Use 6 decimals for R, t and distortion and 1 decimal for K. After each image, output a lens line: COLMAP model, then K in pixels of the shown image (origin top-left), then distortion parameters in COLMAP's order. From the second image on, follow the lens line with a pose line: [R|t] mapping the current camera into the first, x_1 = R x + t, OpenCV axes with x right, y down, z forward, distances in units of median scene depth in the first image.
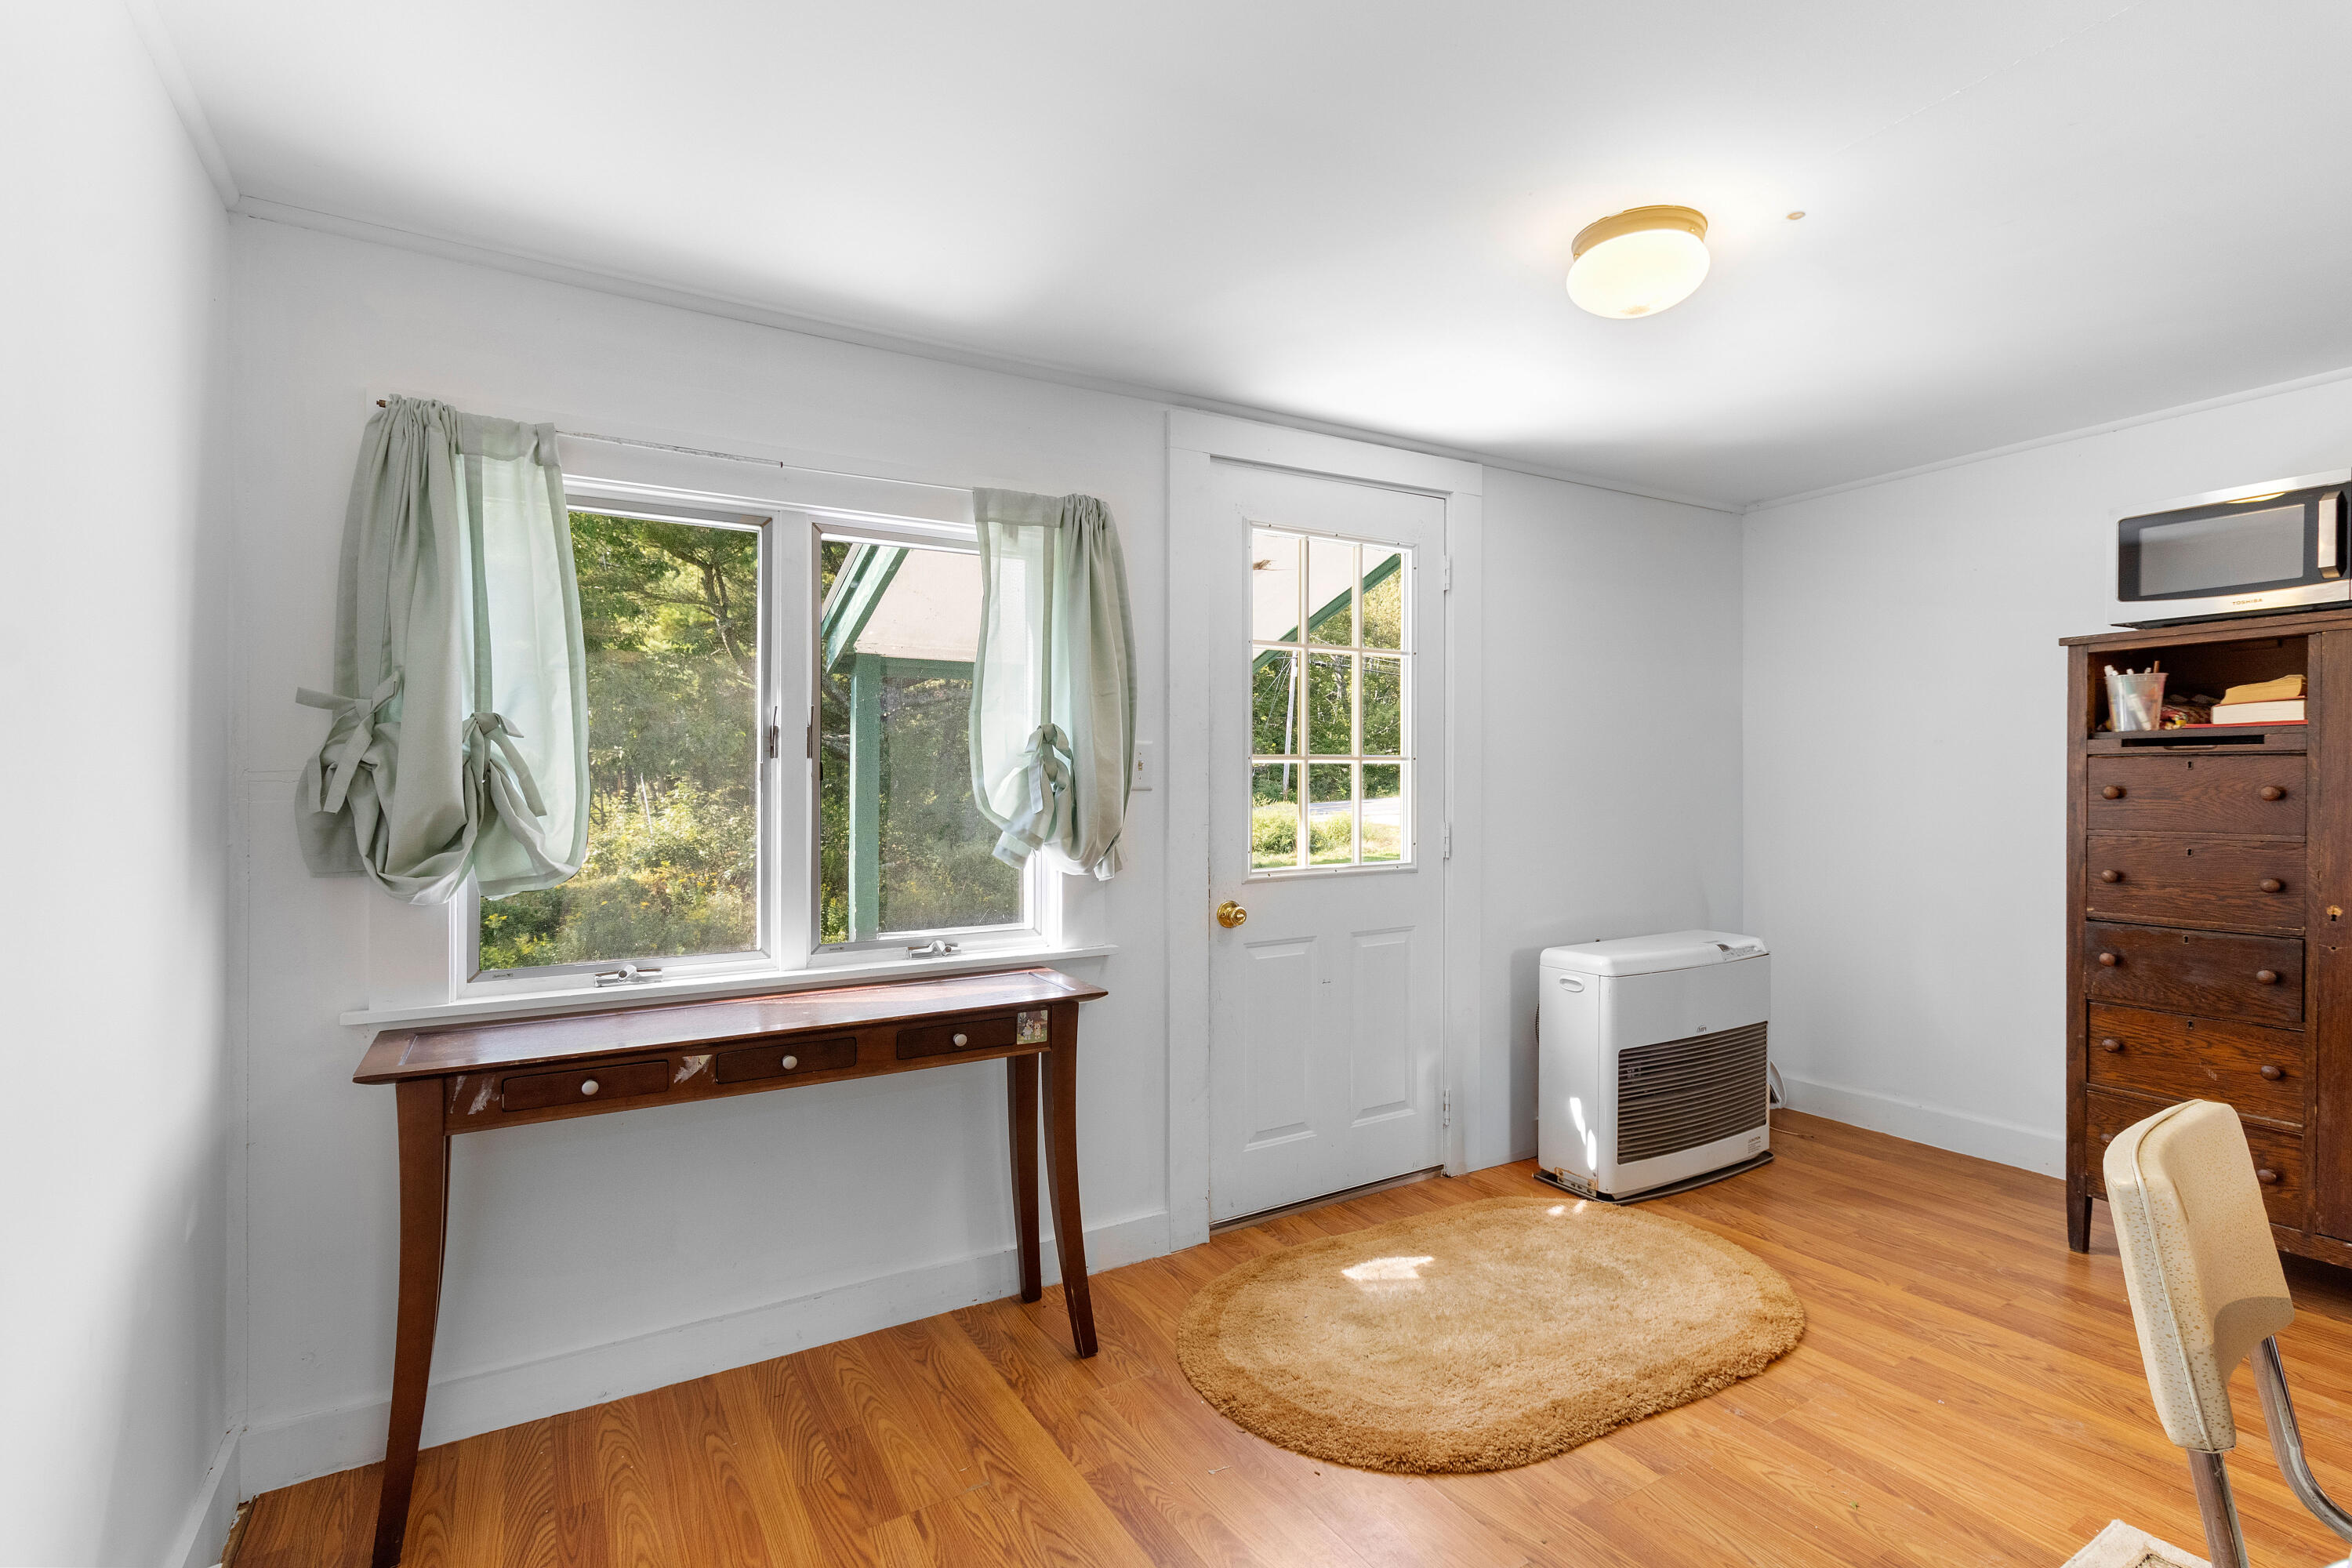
lens RADIAL K [[1087.8, 0, 1185.9], [0, 1087.8, 783.6], [0, 0, 1]] dist [0.004028, -0.000949]
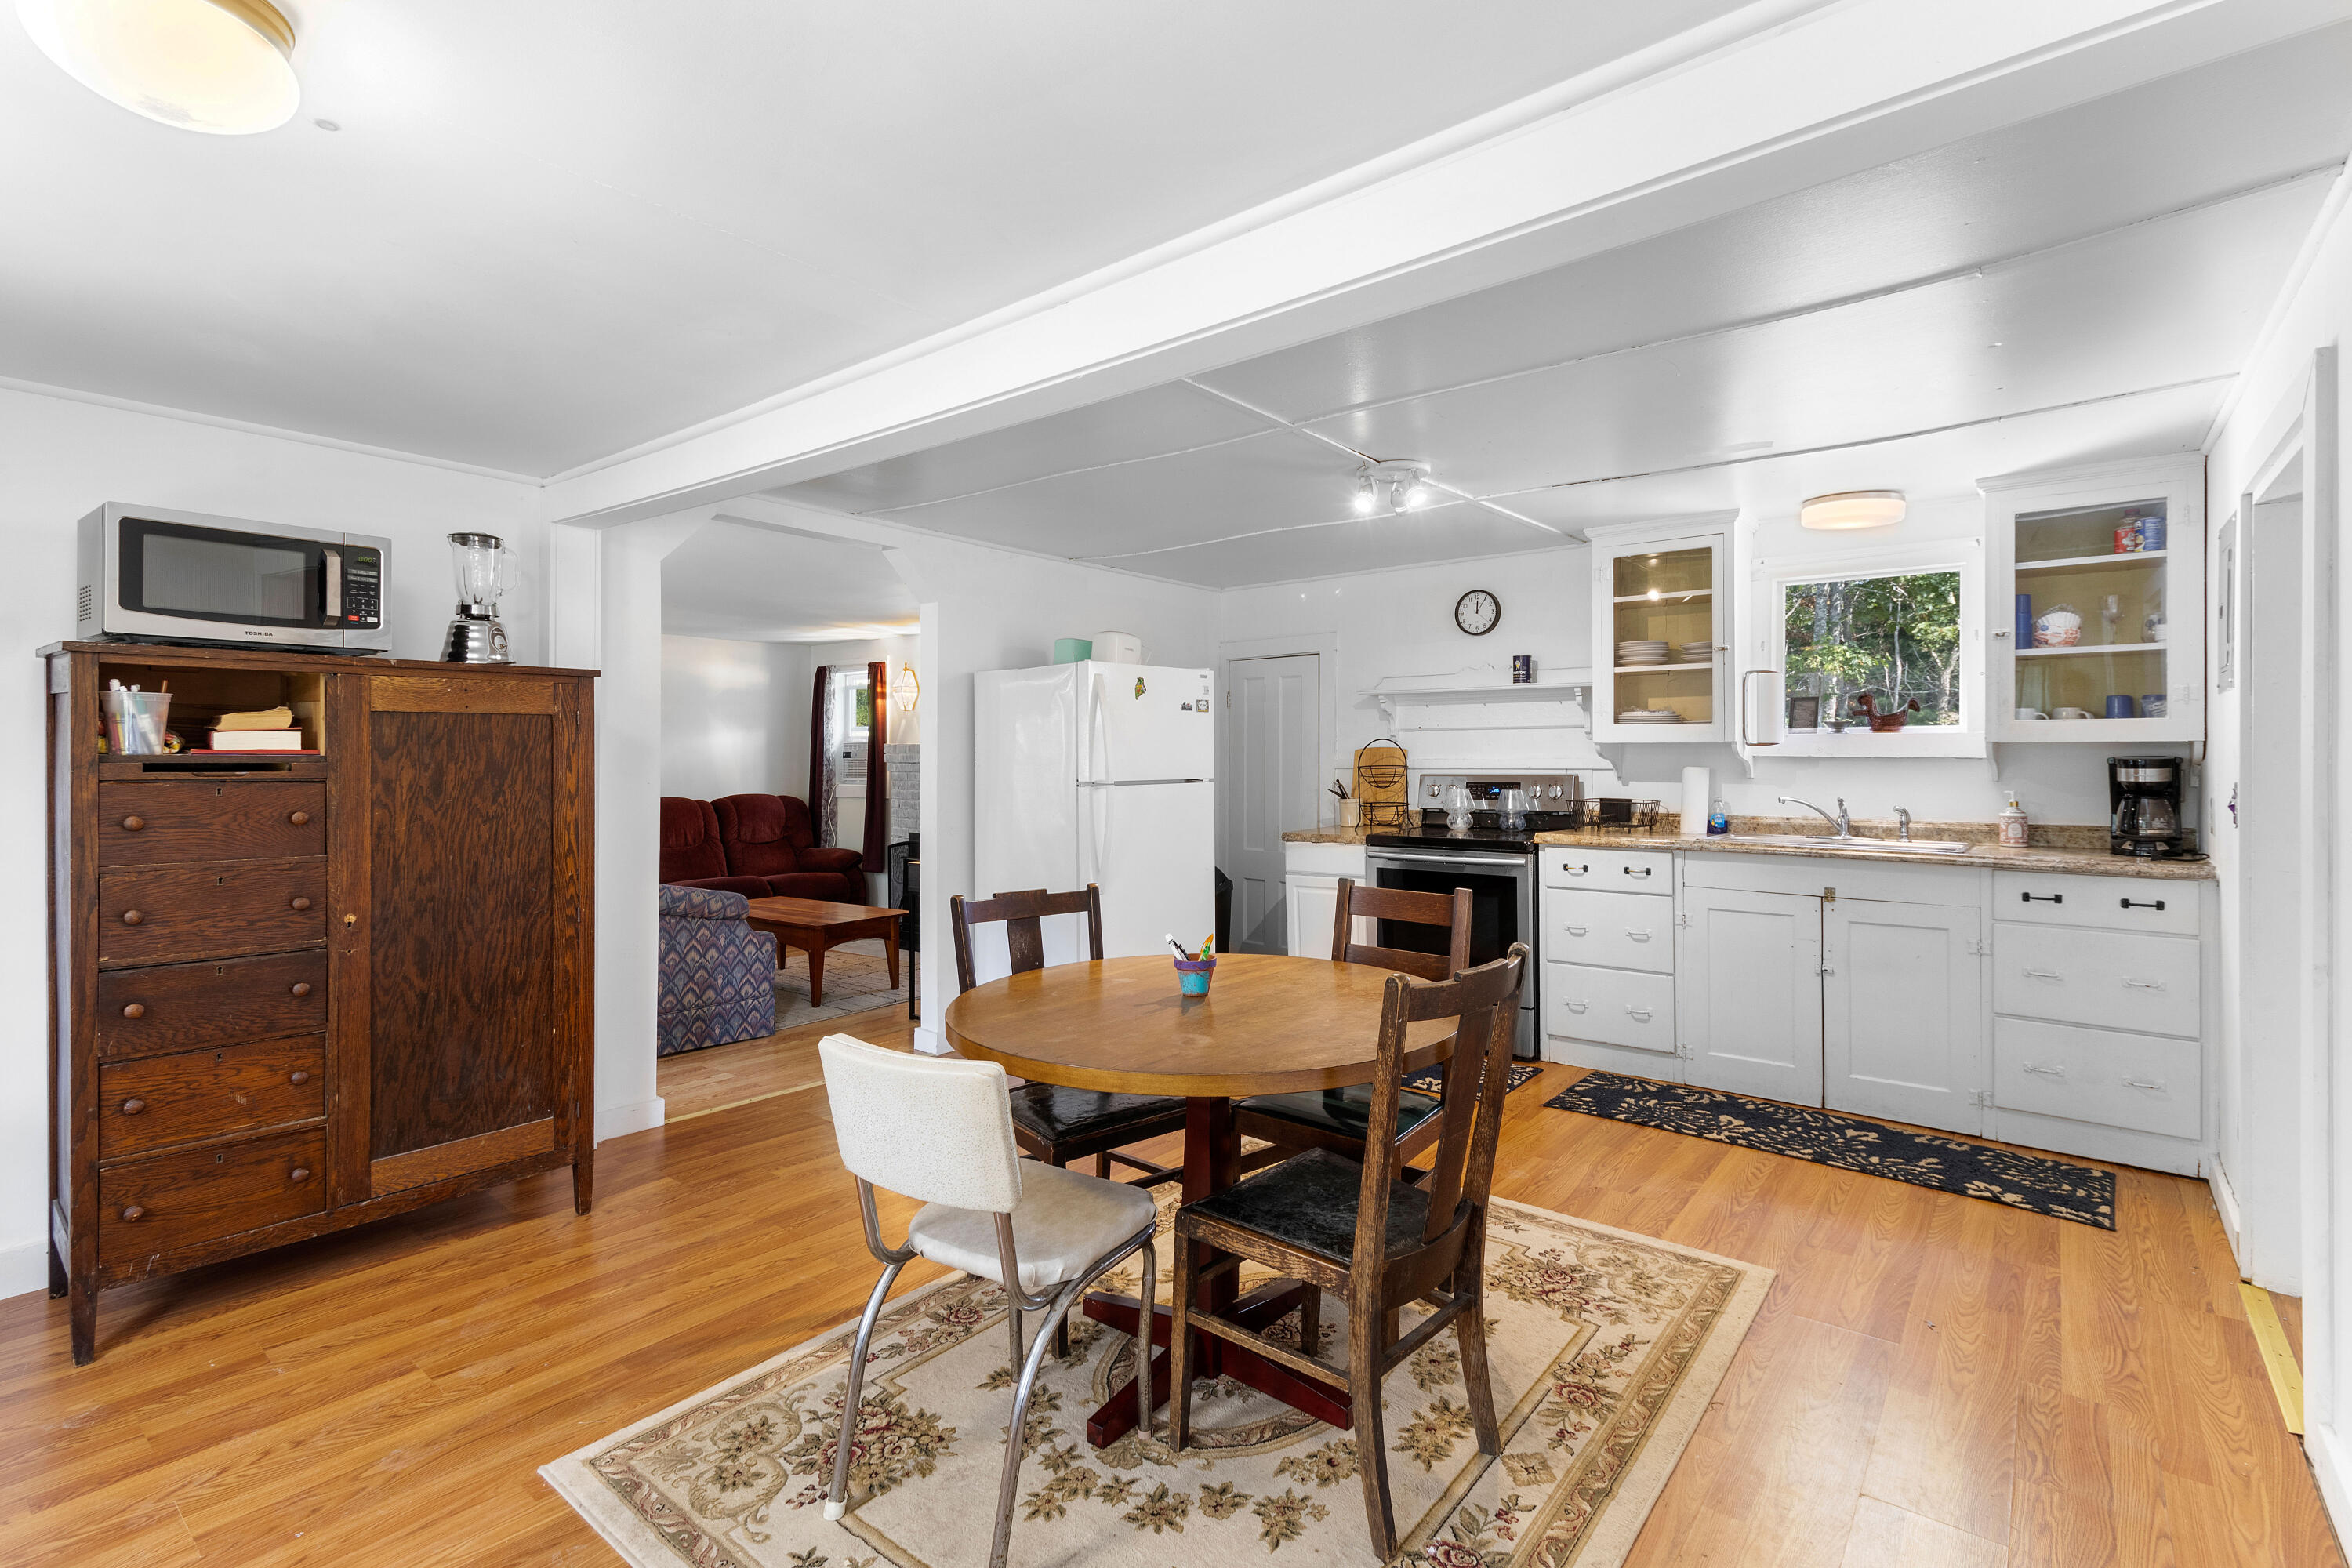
lens RADIAL K [[1087.8, 0, 1169.5], [0, 1087.8, 759.8], [0, 0, 1]] dist [0.004028, -0.000949]
pose [[-0.331166, 0.004226, 0.943563, -0.282037], [0.000434, 0.999991, -0.004326, -0.040374], [-0.943572, -0.001024, -0.331165, 0.510842]]
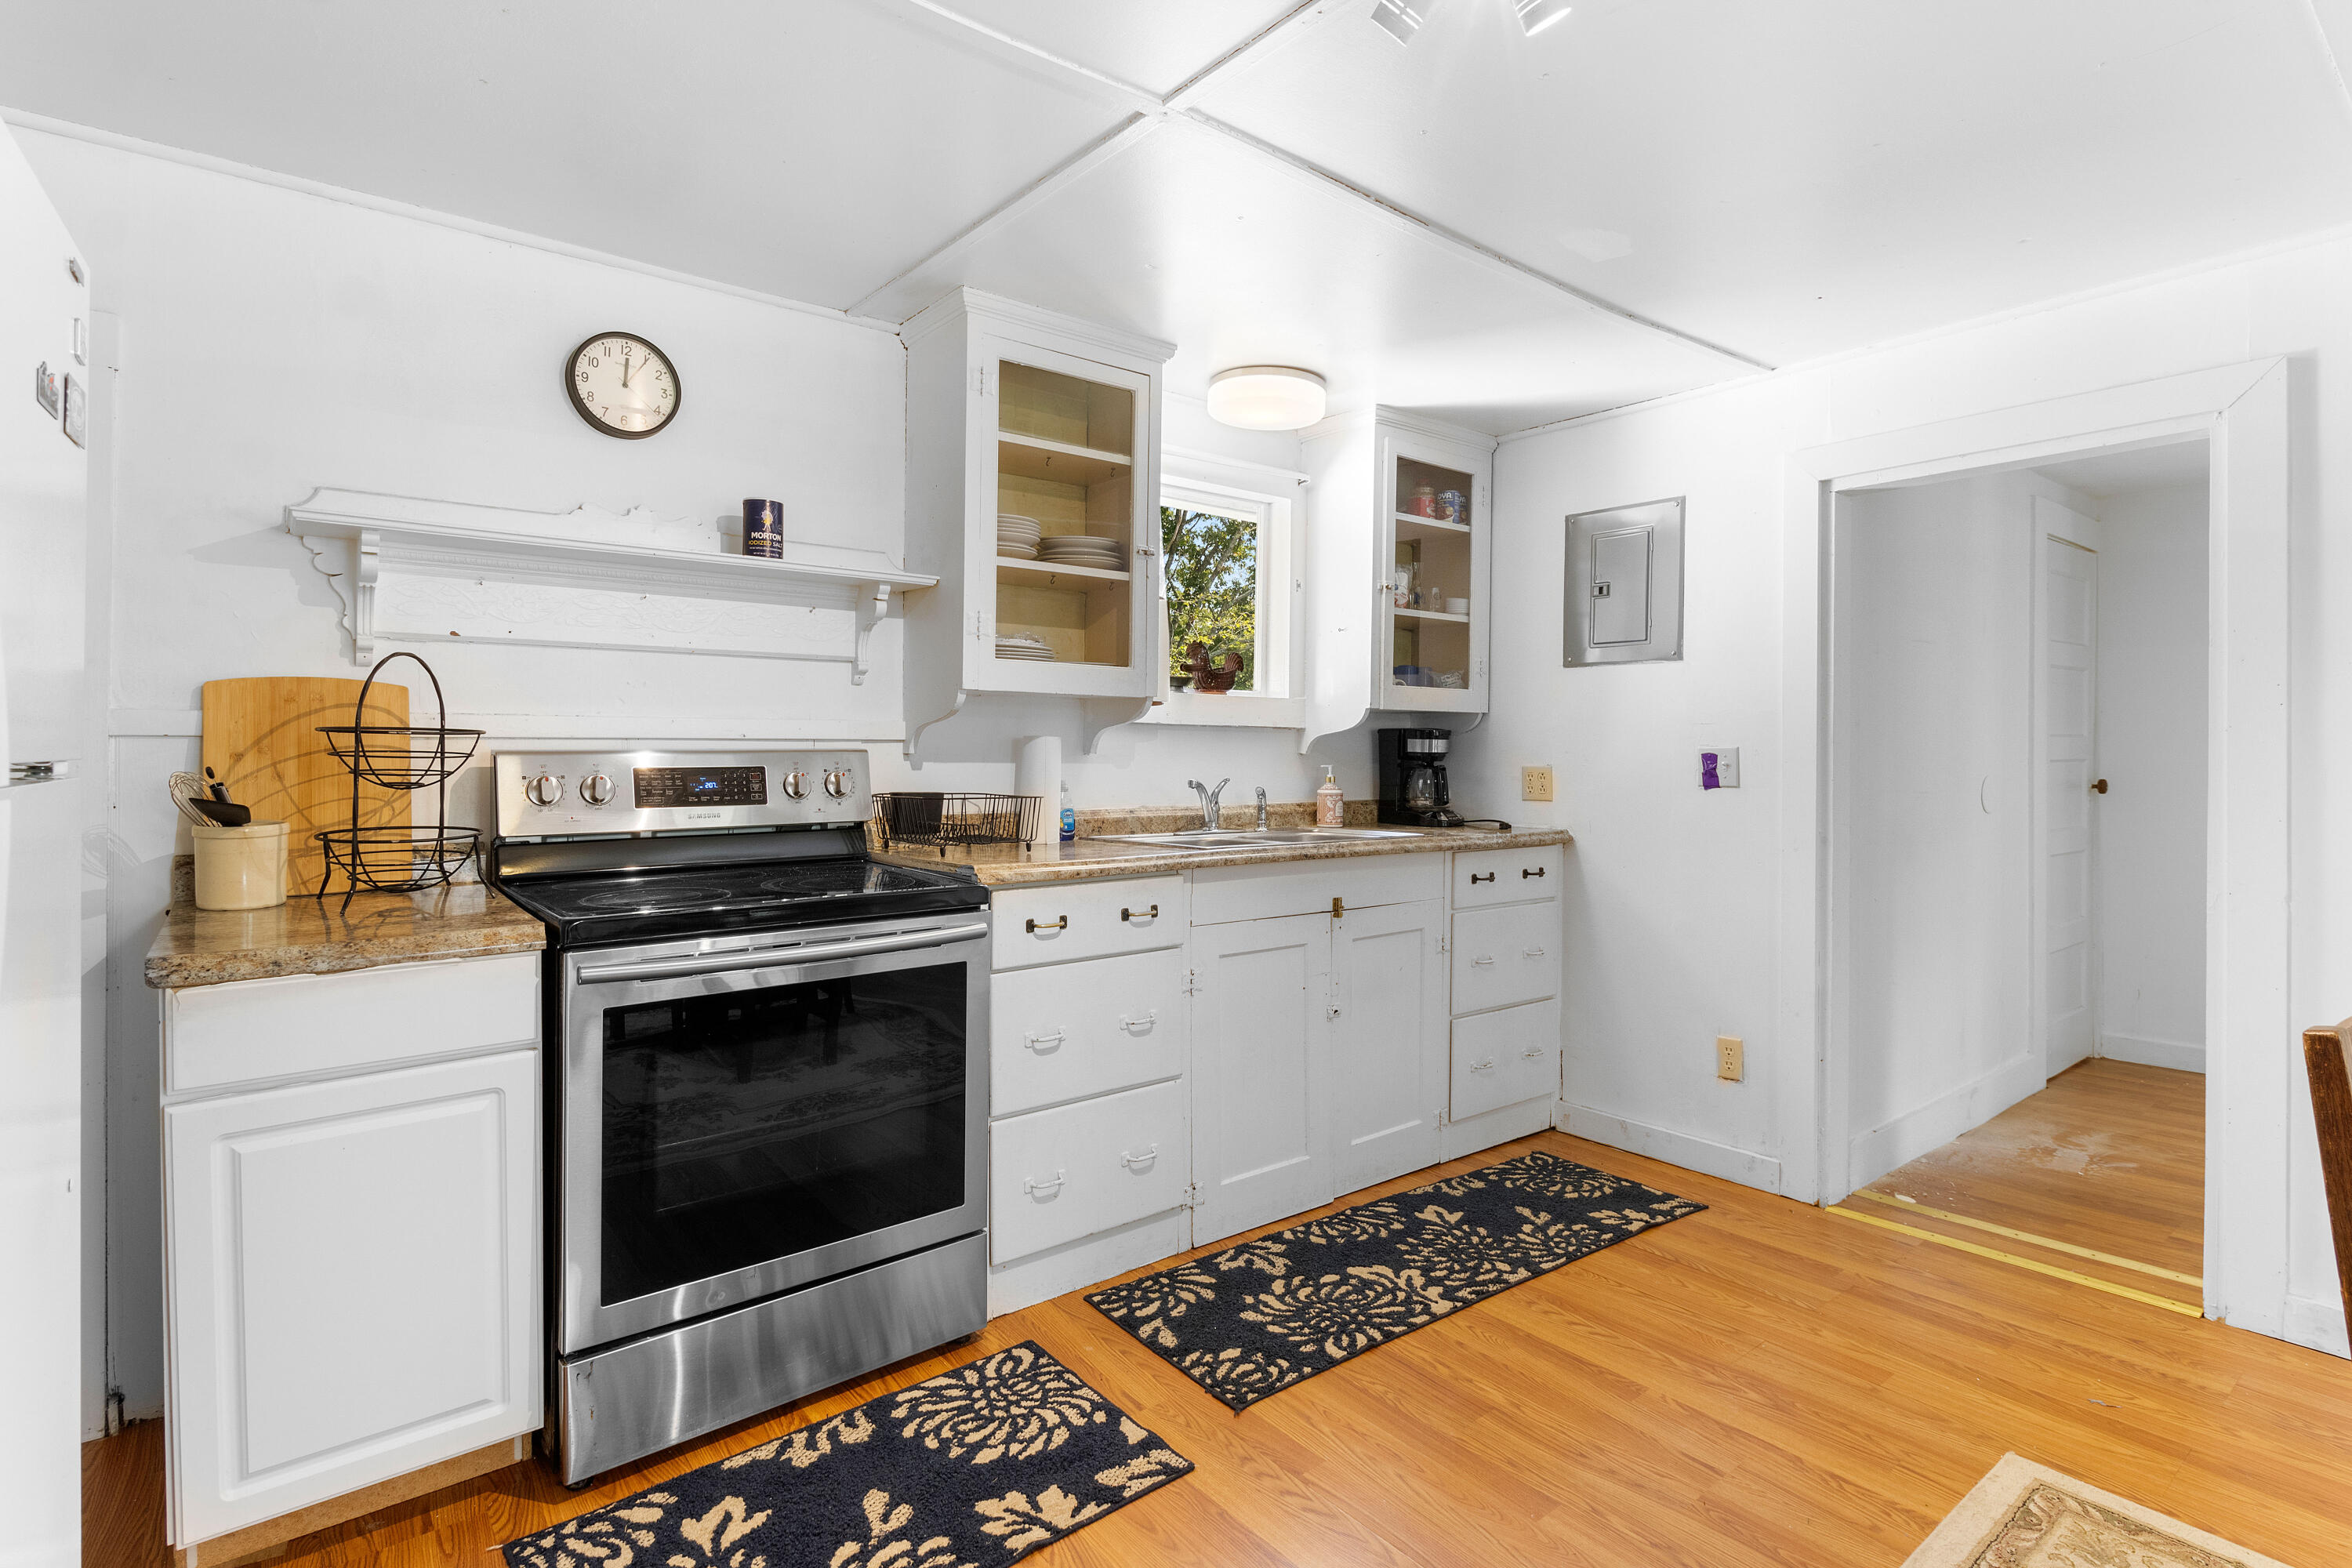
lens RADIAL K [[1155.7, 0, 1188.5], [0, 1155.7, 766.4], [0, 0, 1]] dist [0.000365, -0.002337]
pose [[-0.992316, 0.008835, -0.123410, 1.160327], [0.008016, 0.999942, 0.007129, -0.012068], [0.123466, 0.006085, -0.992330, 0.291551]]
